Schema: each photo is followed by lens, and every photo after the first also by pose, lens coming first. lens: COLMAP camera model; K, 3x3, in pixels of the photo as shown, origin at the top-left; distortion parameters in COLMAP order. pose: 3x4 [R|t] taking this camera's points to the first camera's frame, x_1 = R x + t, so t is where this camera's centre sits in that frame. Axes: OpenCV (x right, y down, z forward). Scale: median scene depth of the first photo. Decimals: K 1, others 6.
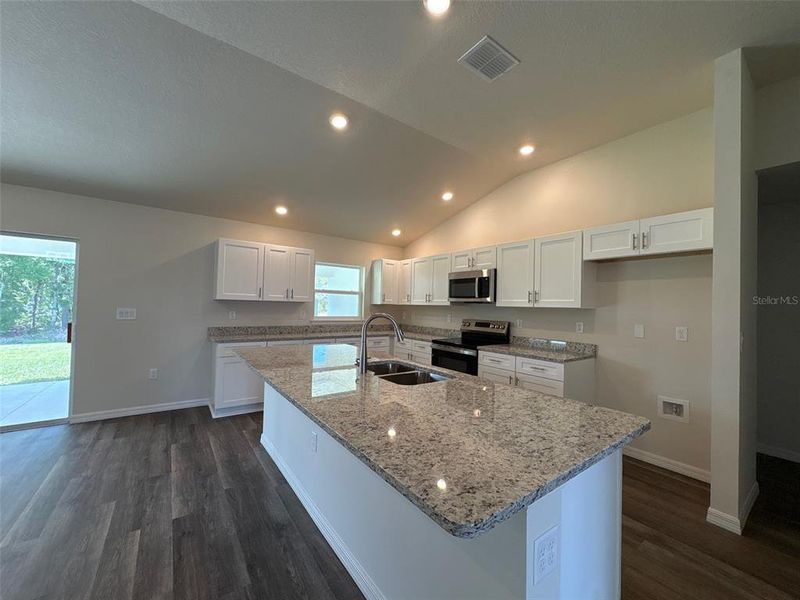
lens RADIAL K [[317.2, 0, 401.6], [0, 317.2, 300.0], [0, 0, 1]] dist [-0.002265, -0.000245]
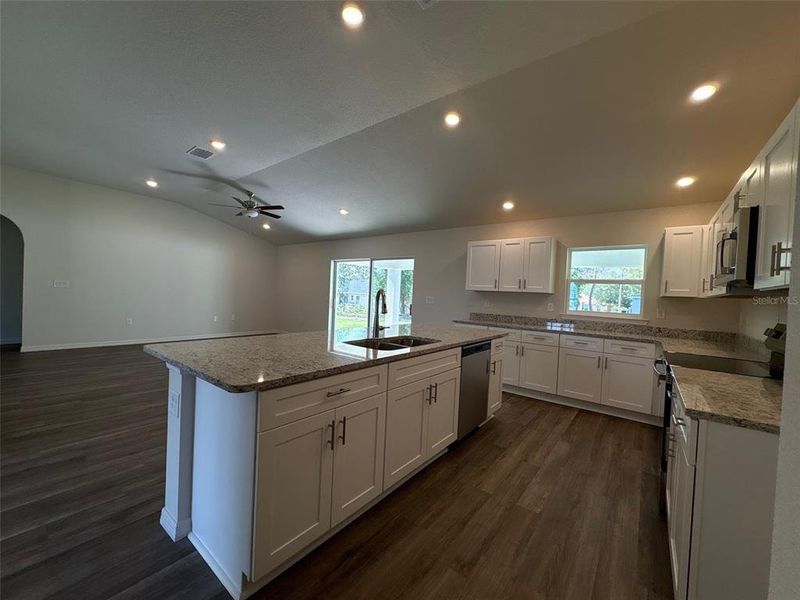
lens RADIAL K [[317.2, 0, 401.6], [0, 317.2, 300.0], [0, 0, 1]] dist [-0.002265, -0.000245]
pose [[0.273705, 0.006124, -0.961794, 0.543901], [-0.018823, 0.999822, 0.001009, 0.038857], [0.961629, 0.017828, 0.273772, 0.370429]]
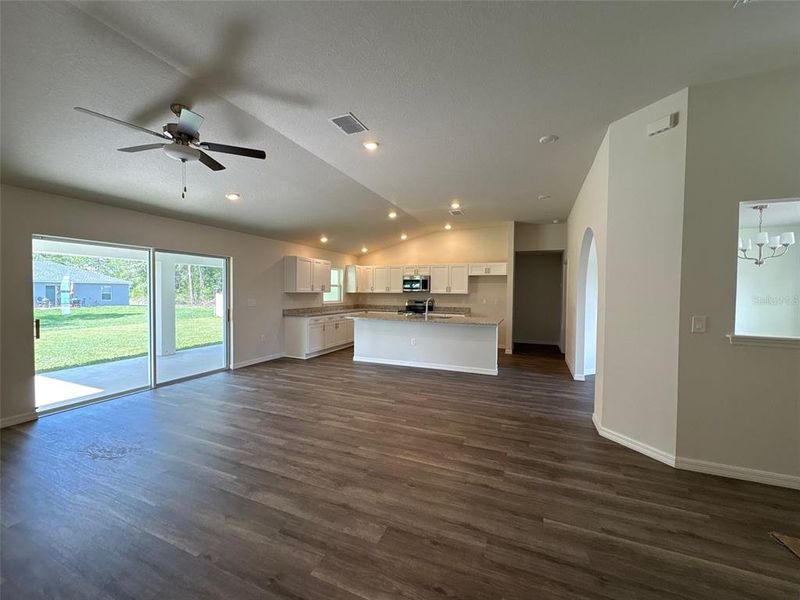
lens RADIAL K [[317.2, 0, 401.6], [0, 317.2, 300.0], [0, 0, 1]] dist [-0.002265, -0.000245]
pose [[0.856184, -0.031318, 0.515720, -0.913232], [0.002500, 0.998401, 0.056479, -0.052370], [-0.516664, -0.047067, 0.854893, -0.700048]]
